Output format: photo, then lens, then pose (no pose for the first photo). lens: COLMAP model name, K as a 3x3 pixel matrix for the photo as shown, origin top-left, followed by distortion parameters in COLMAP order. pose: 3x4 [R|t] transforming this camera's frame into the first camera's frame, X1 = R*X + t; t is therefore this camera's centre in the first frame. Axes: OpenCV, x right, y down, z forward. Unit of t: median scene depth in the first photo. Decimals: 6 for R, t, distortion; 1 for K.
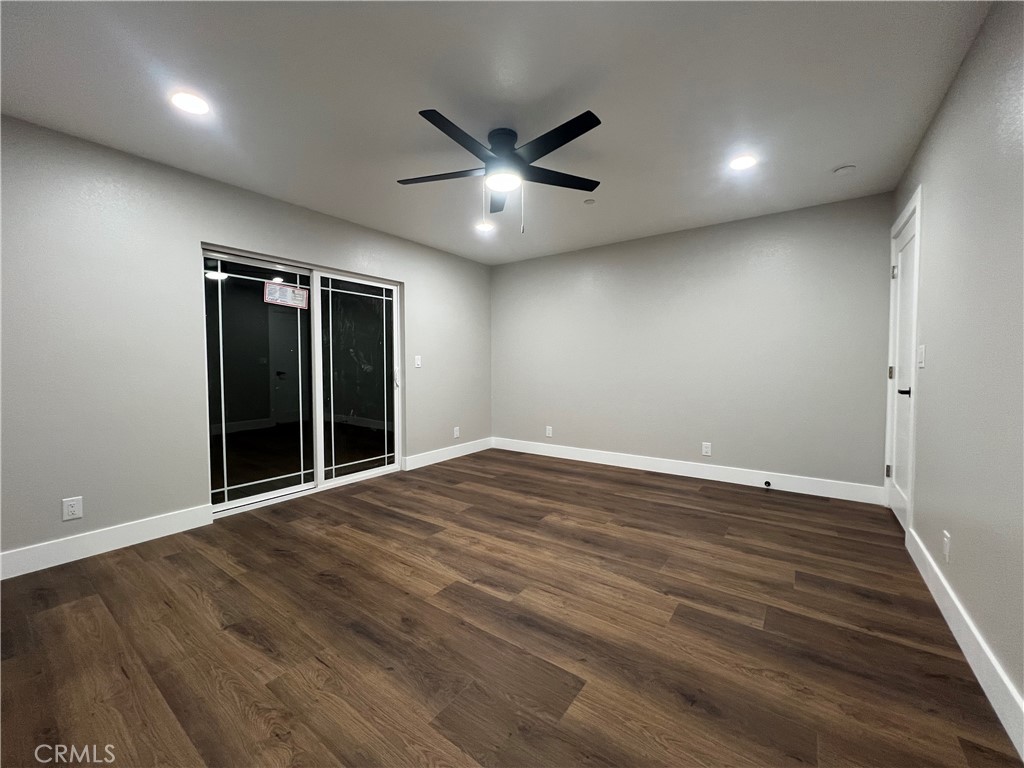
lens RADIAL K [[408.8, 0, 509.1], [0, 408.8, 381.4], [0, 0, 1]] dist [-0.001398, 0.000008]
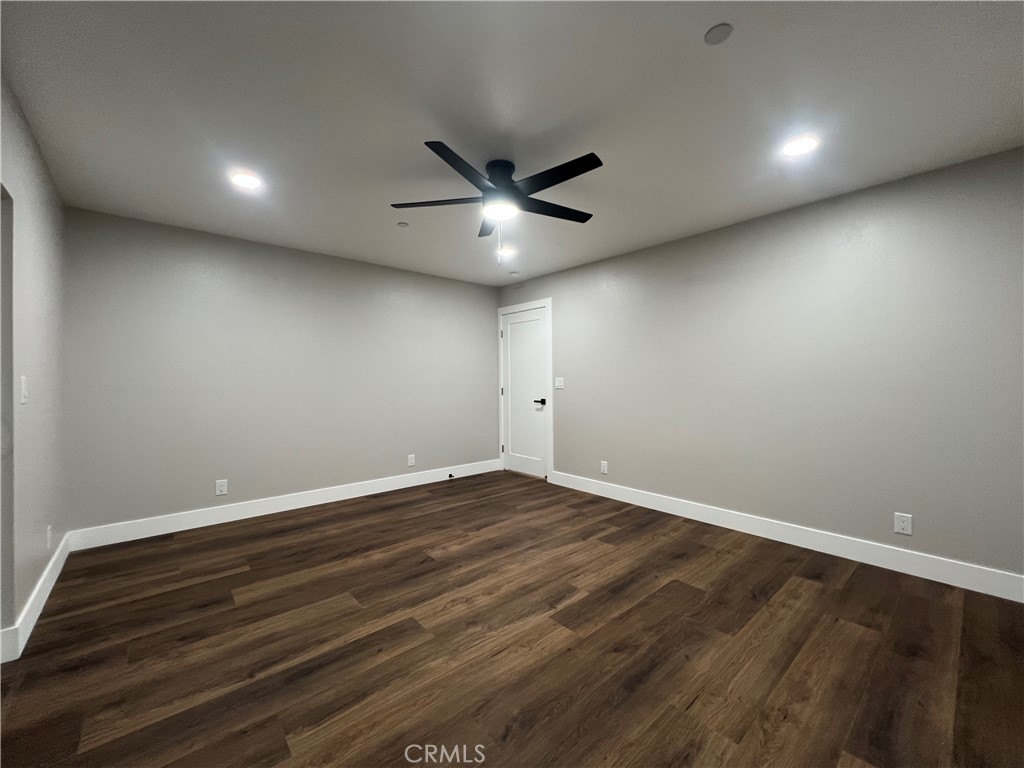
lens RADIAL K [[408.8, 0, 509.1], [0, 408.8, 381.4], [0, 0, 1]] dist [-0.001398, 0.000008]
pose [[0.222672, 0.001519, 0.974892, -0.828003], [0.044671, 0.998933, -0.011760, -0.046644], [-0.973869, 0.046168, 0.222366, 0.646401]]
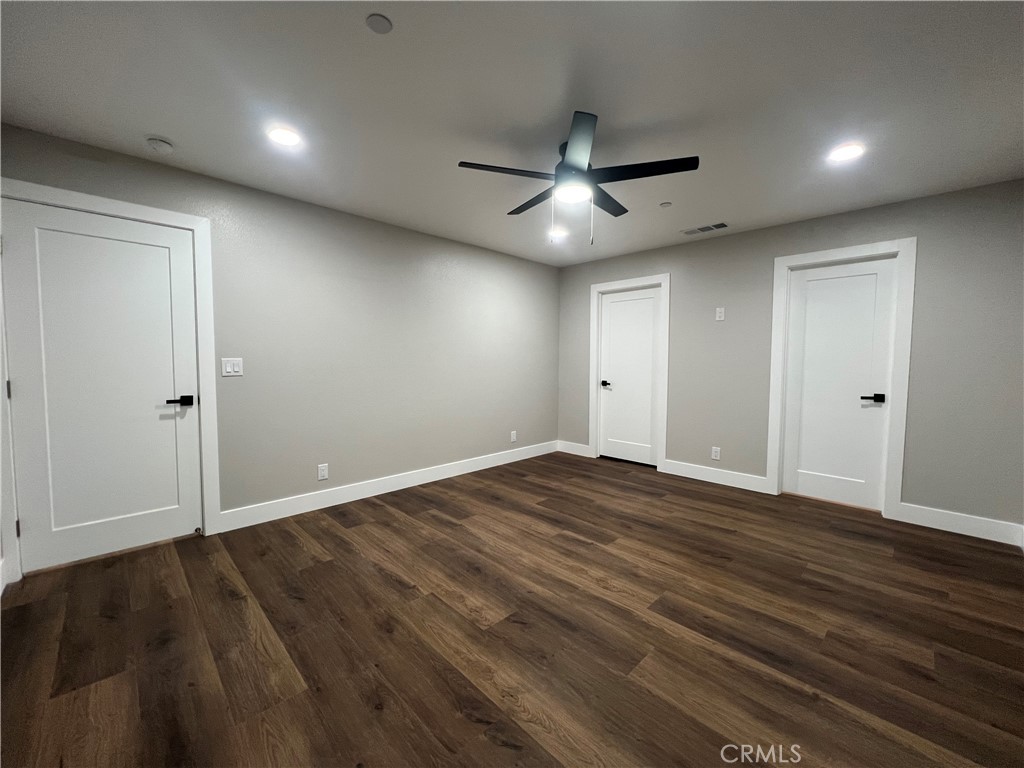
lens RADIAL K [[408.8, 0, 509.1], [0, 408.8, 381.4], [0, 0, 1]] dist [-0.001398, 0.000008]
pose [[-0.986527, -0.010843, 0.163239, -0.023862], [0.005038, 0.995315, 0.096555, -0.109205], [-0.163521, 0.096077, -0.981850, 1.707113]]
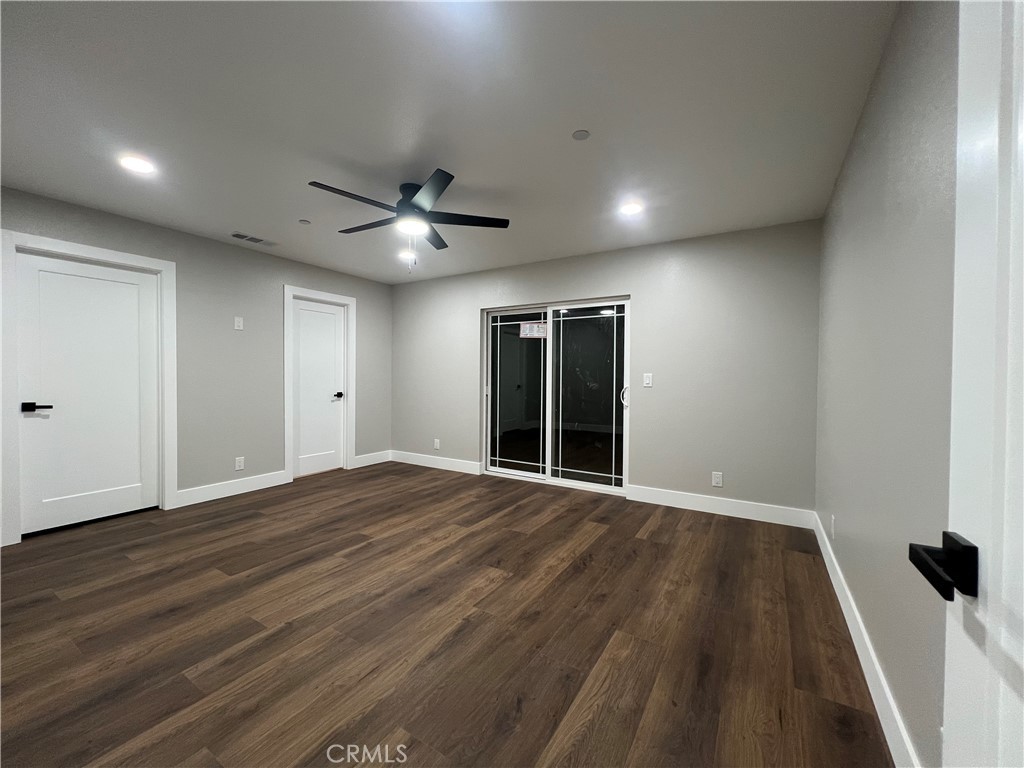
lens RADIAL K [[408.8, 0, 509.1], [0, 408.8, 381.4], [0, 0, 1]] dist [-0.001398, 0.000008]
pose [[0.074996, 0.016932, -0.997040, 0.980324], [-0.051006, 0.998612, 0.013122, -0.066534], [0.995879, 0.049871, 0.075755, 1.008008]]
